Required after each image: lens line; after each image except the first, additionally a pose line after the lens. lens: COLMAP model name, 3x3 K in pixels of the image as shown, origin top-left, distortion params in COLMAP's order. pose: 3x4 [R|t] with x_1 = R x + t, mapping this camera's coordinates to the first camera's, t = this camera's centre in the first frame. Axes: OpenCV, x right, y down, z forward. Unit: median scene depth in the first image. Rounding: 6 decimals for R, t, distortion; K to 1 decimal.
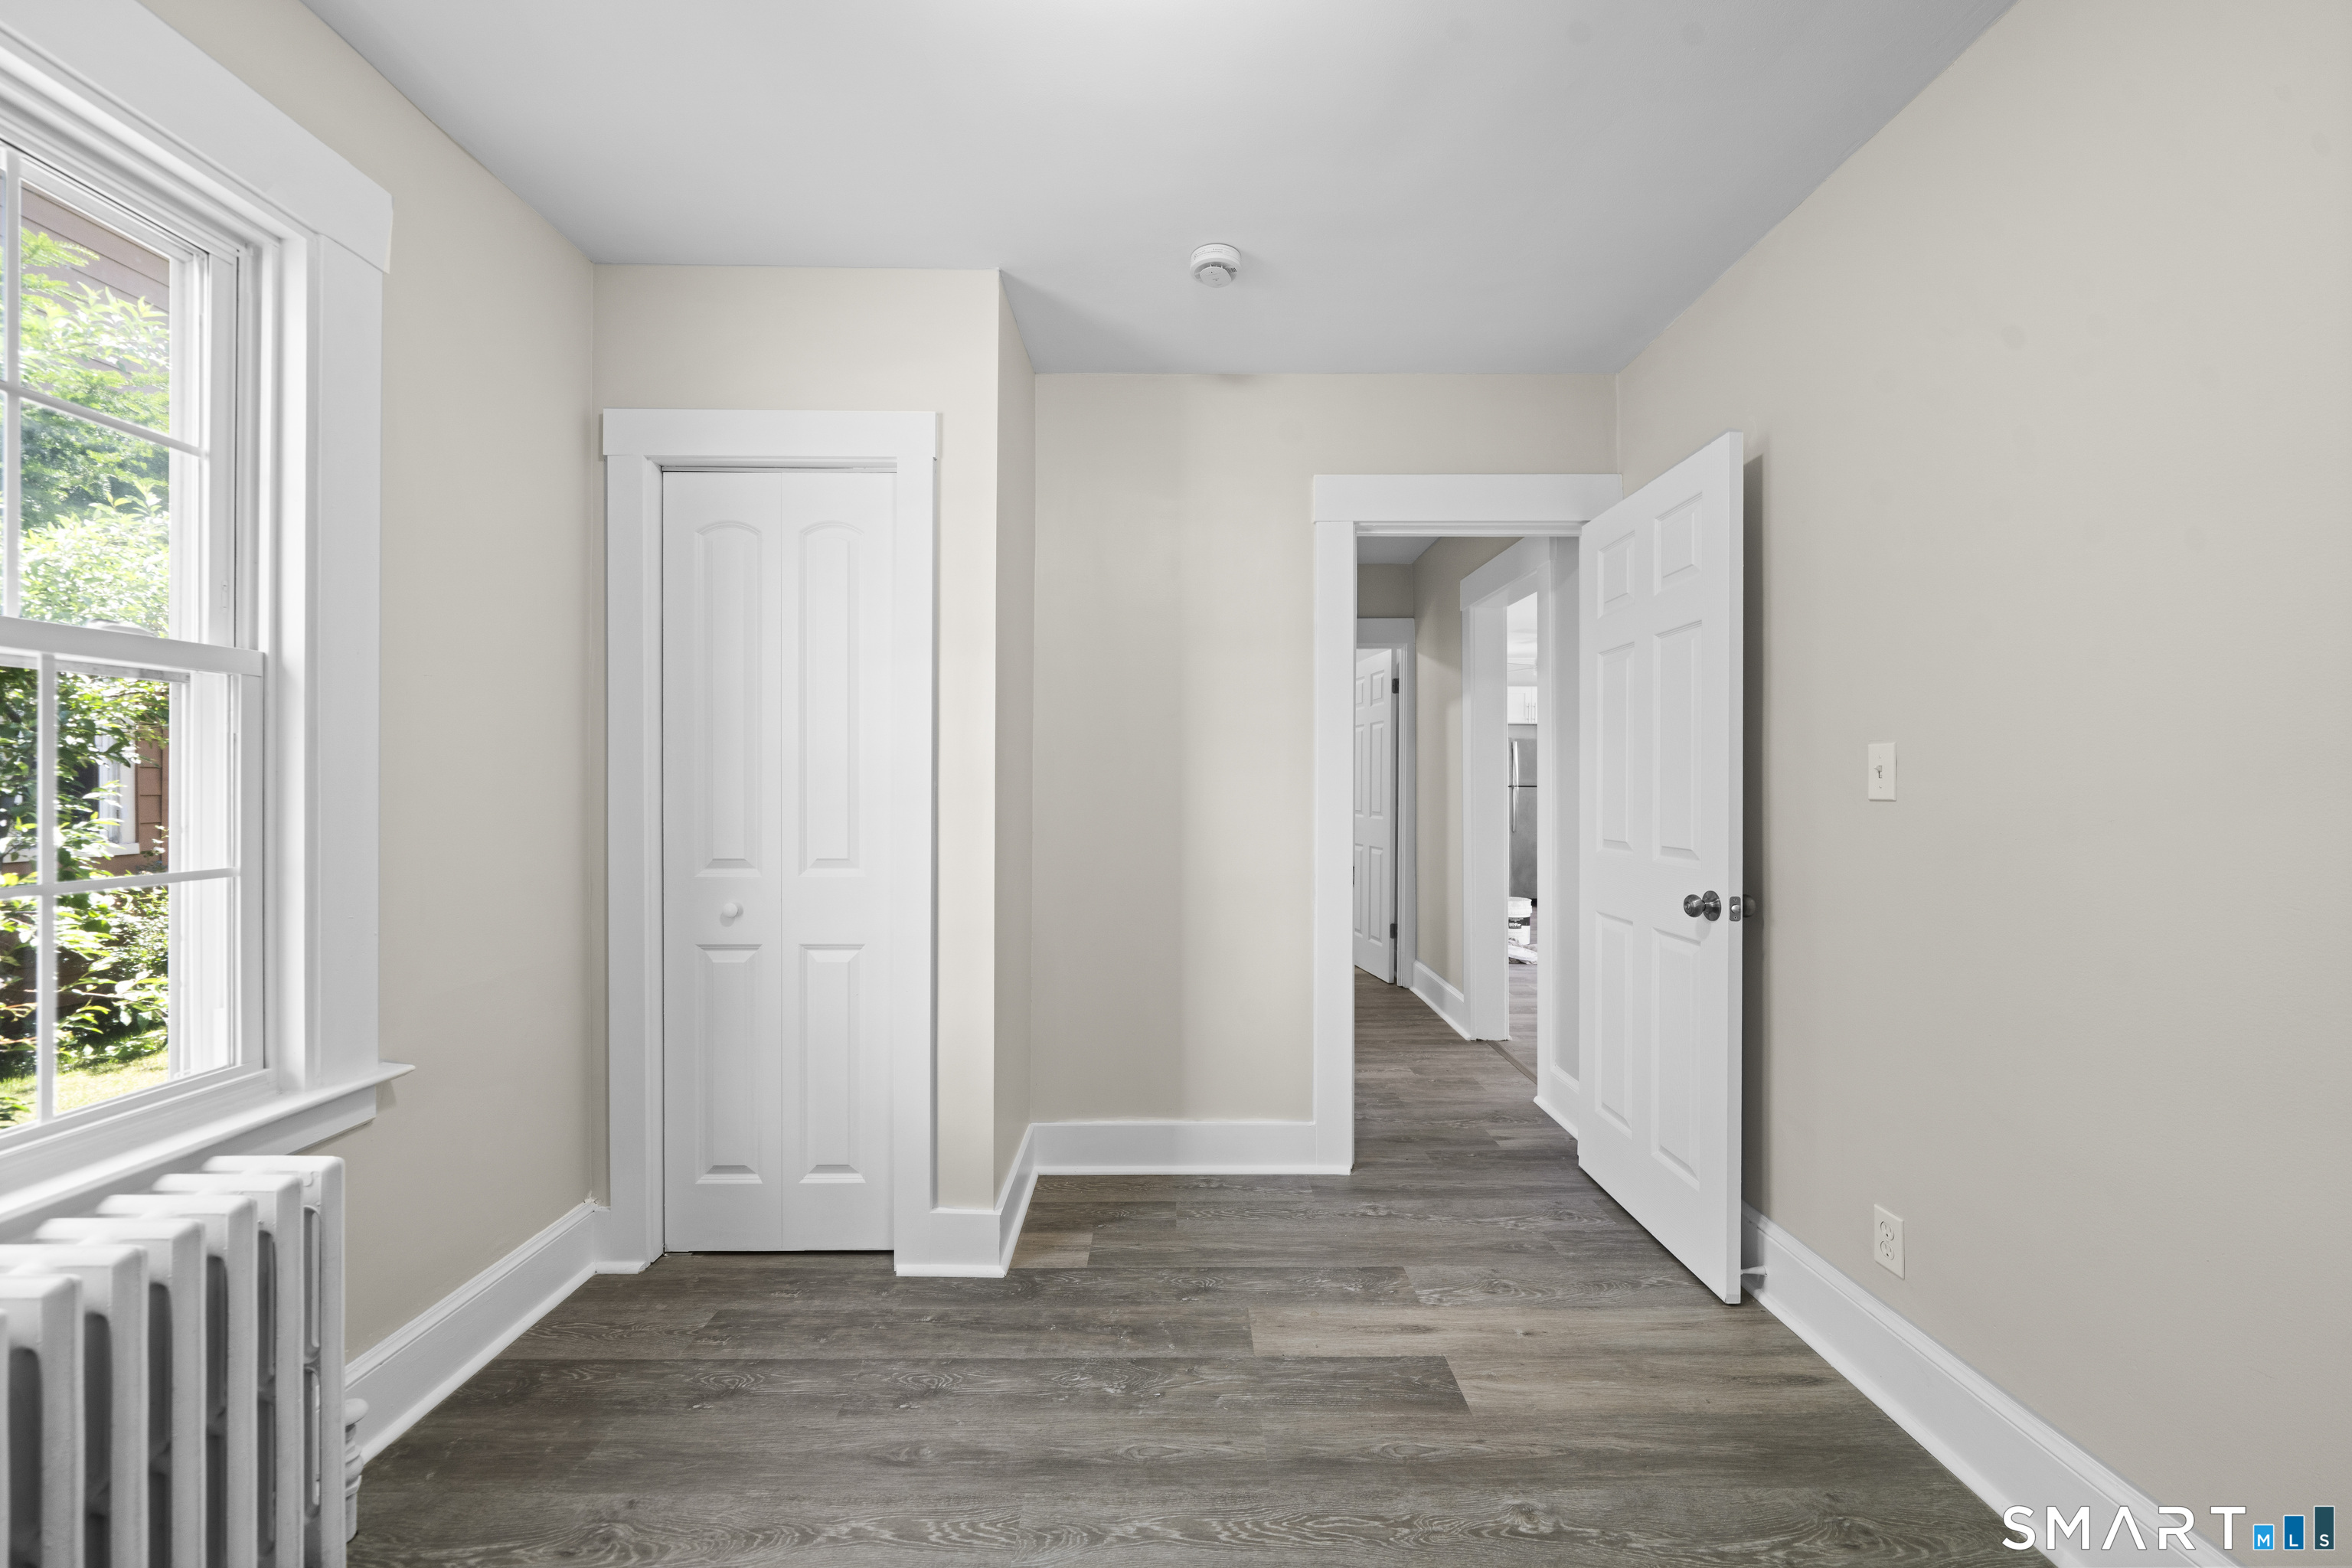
lens RADIAL K [[903.0, 0, 1178.3], [0, 903.0, 788.7], [0, 0, 1]] dist [-0.001330, -0.000035]
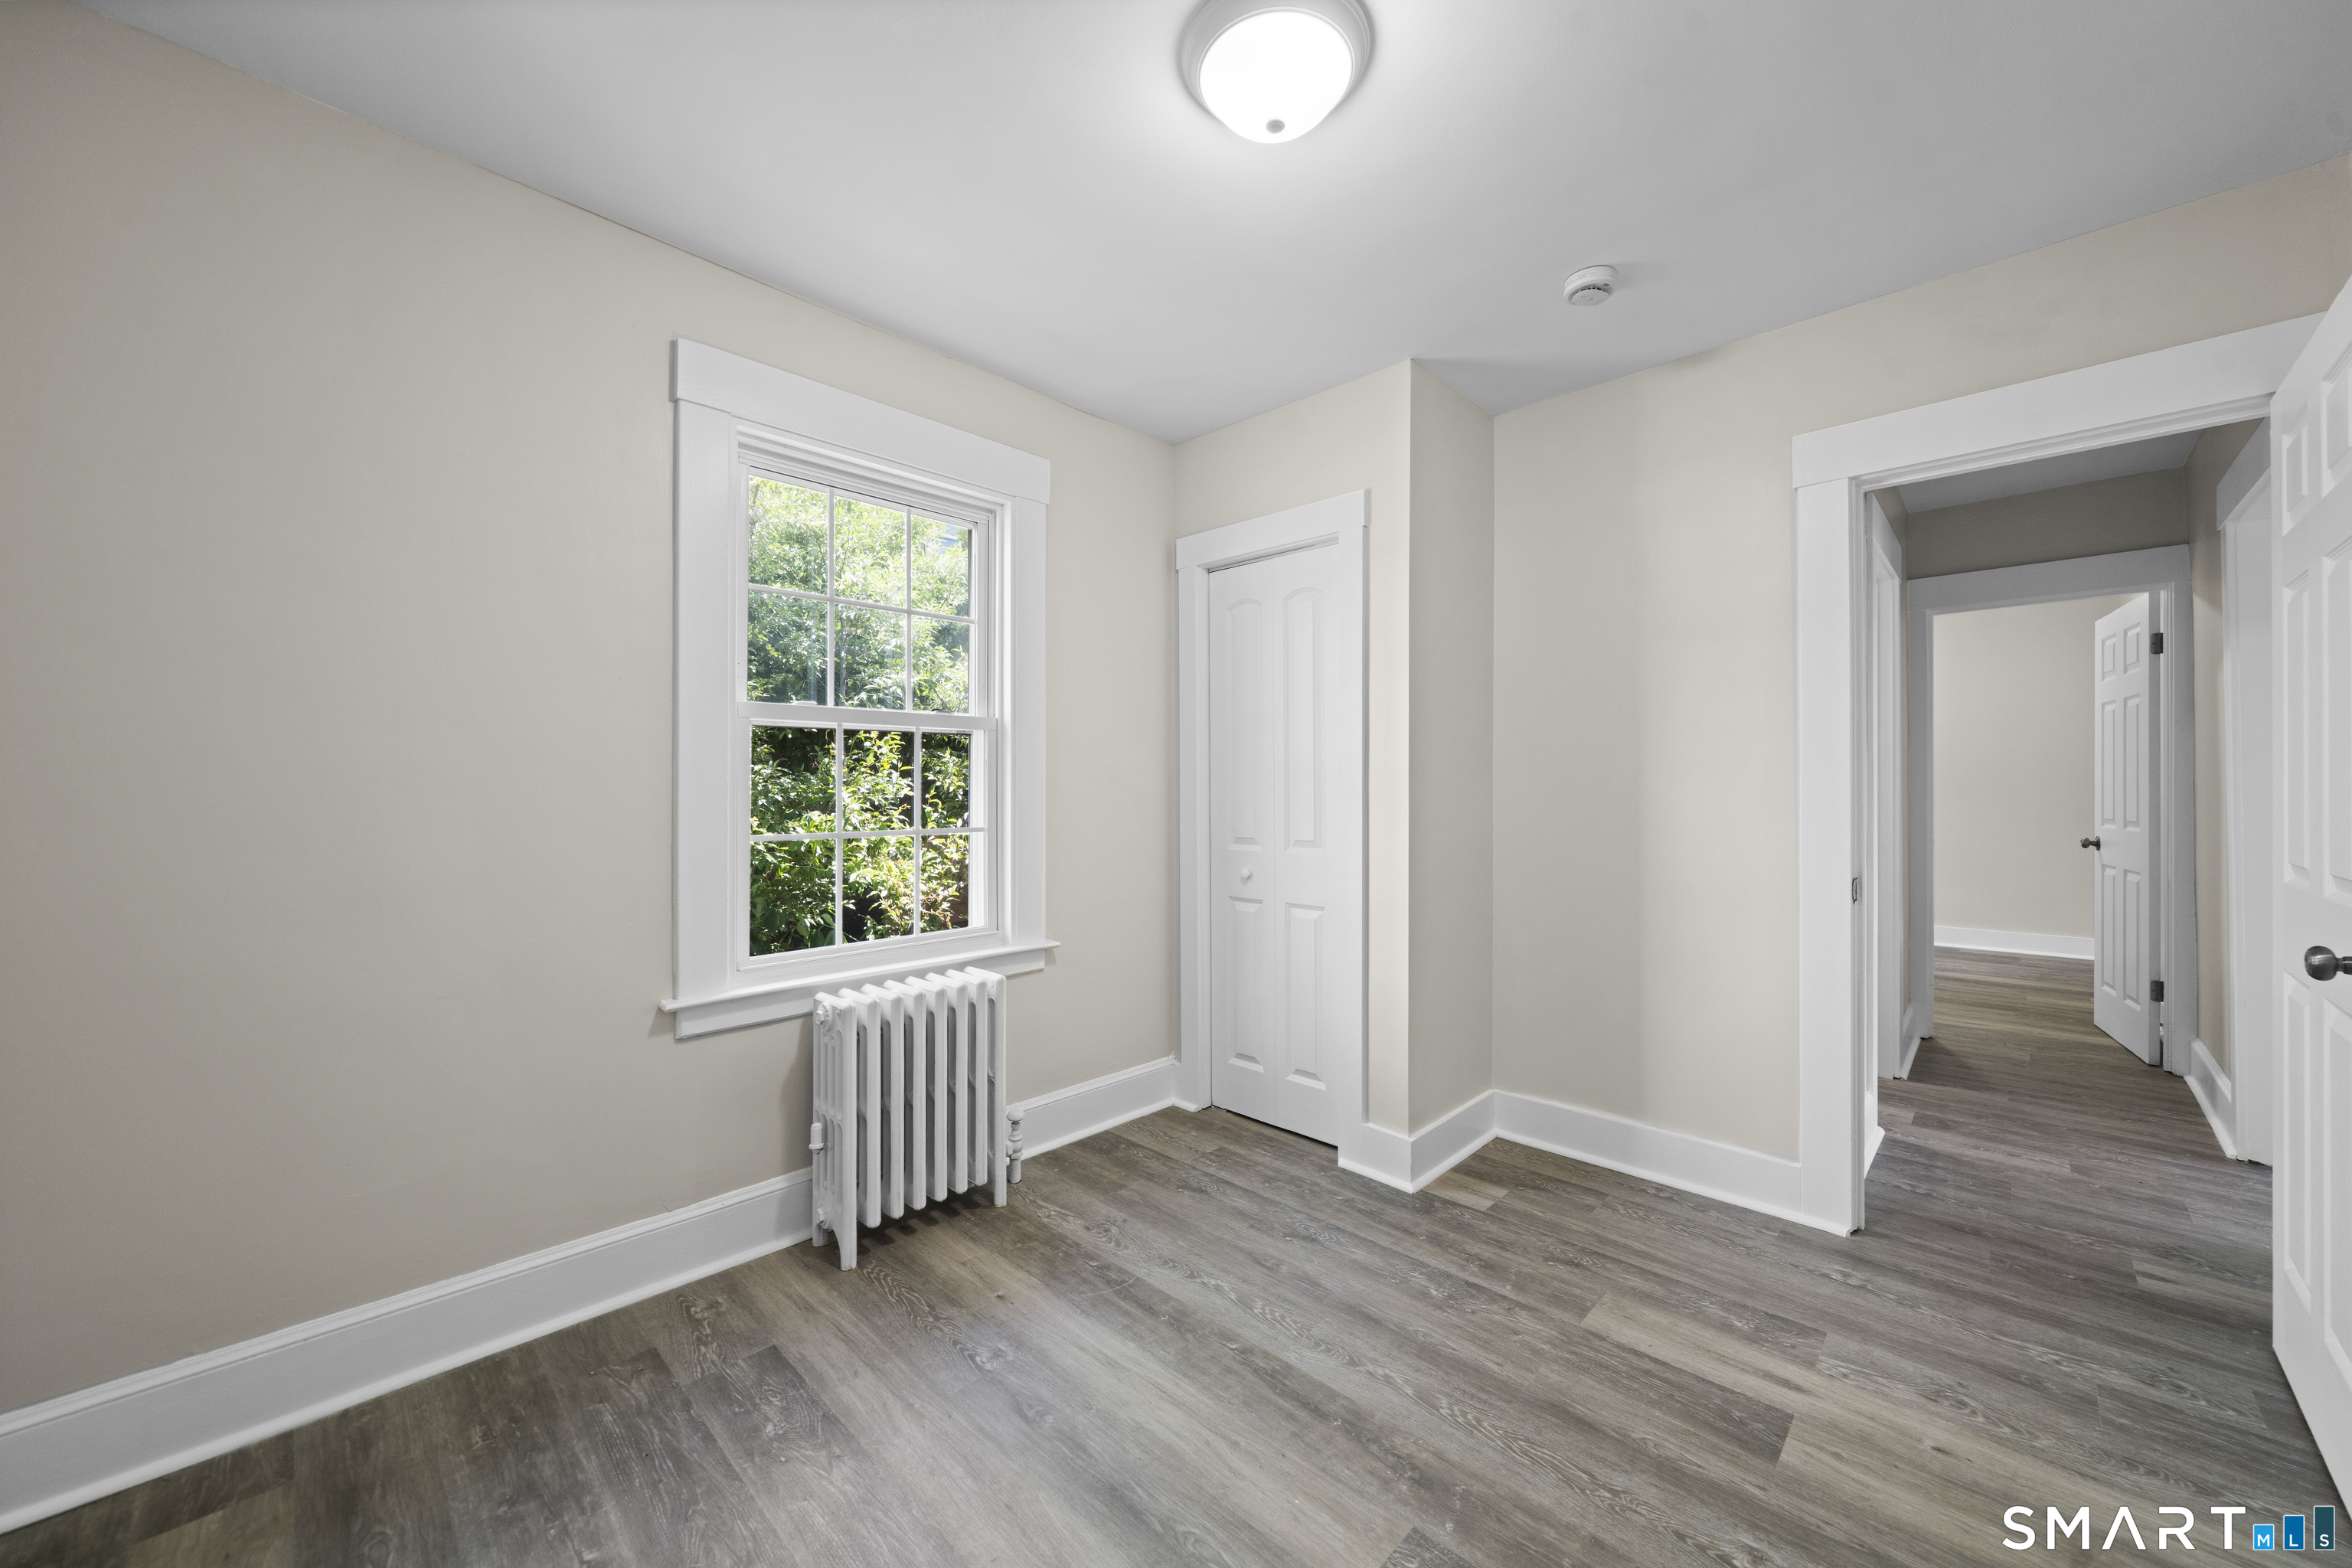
lens RADIAL K [[869.2, 0, 1176.0], [0, 869.2, 784.0], [0, 0, 1]] dist [-0.000356, -0.000036]
pose [[0.712415, -0.003200, -0.701751, 0.397586], [-0.001362, 0.999981, -0.005943, 0.002362], [0.701757, 0.005189, 0.712397, -0.049252]]
